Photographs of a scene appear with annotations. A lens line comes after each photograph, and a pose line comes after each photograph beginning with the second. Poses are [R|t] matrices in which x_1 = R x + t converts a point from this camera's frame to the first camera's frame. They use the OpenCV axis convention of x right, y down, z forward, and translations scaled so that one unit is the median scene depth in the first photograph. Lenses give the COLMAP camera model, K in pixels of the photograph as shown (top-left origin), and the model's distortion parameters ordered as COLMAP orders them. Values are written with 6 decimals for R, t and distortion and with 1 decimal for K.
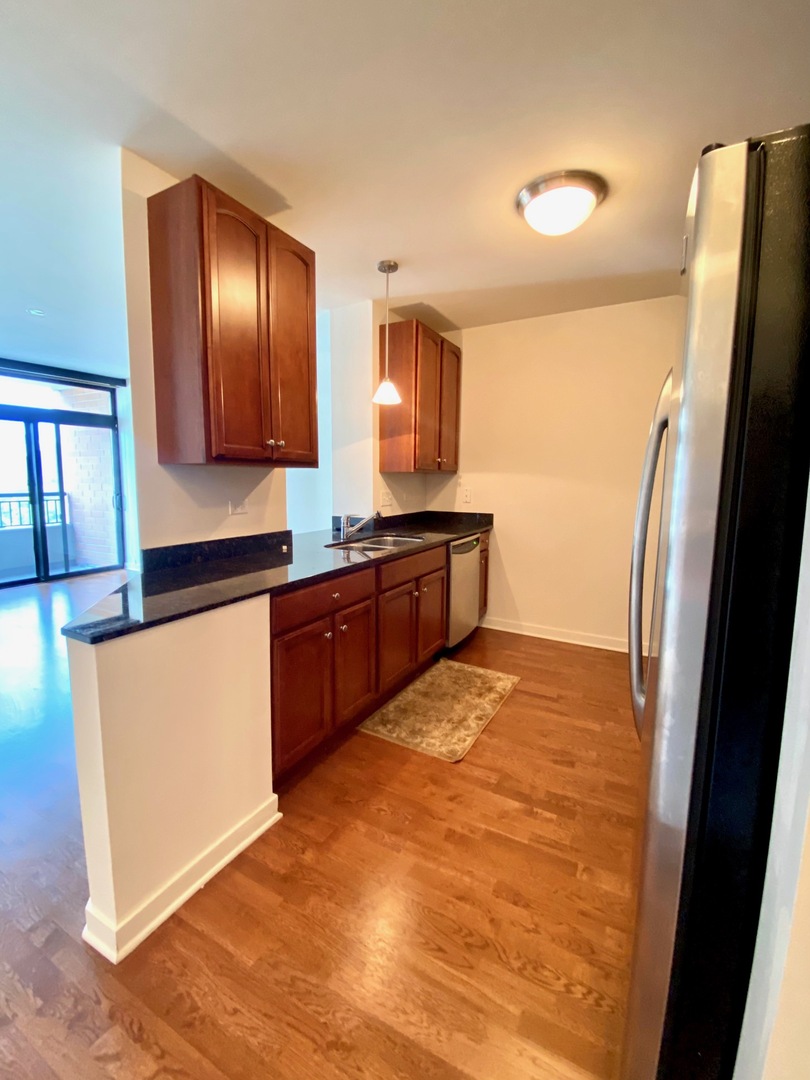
lens RADIAL K [[461.2, 0, 409.3], [0, 461.2, 534.2], [0, 0, 1]] dist [0.012843, -0.011517]
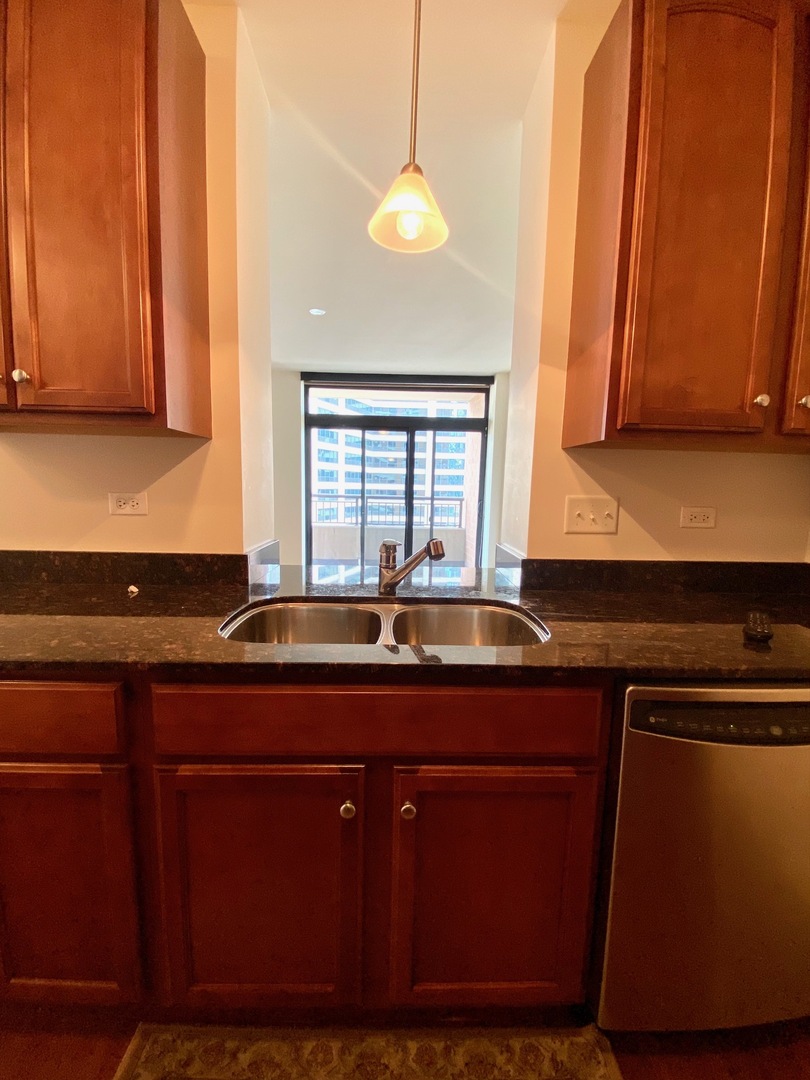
lens RADIAL K [[478.2, 0, 406.0], [0, 478.2, 545.2], [0, 0, 1]] dist [-0.029741, -0.000300]
pose [[0.499979, 0.108363, -0.859231, 0.222160], [-0.124297, 0.990848, 0.052635, -0.053370], [0.857071, 0.080484, 0.508873, 0.649483]]
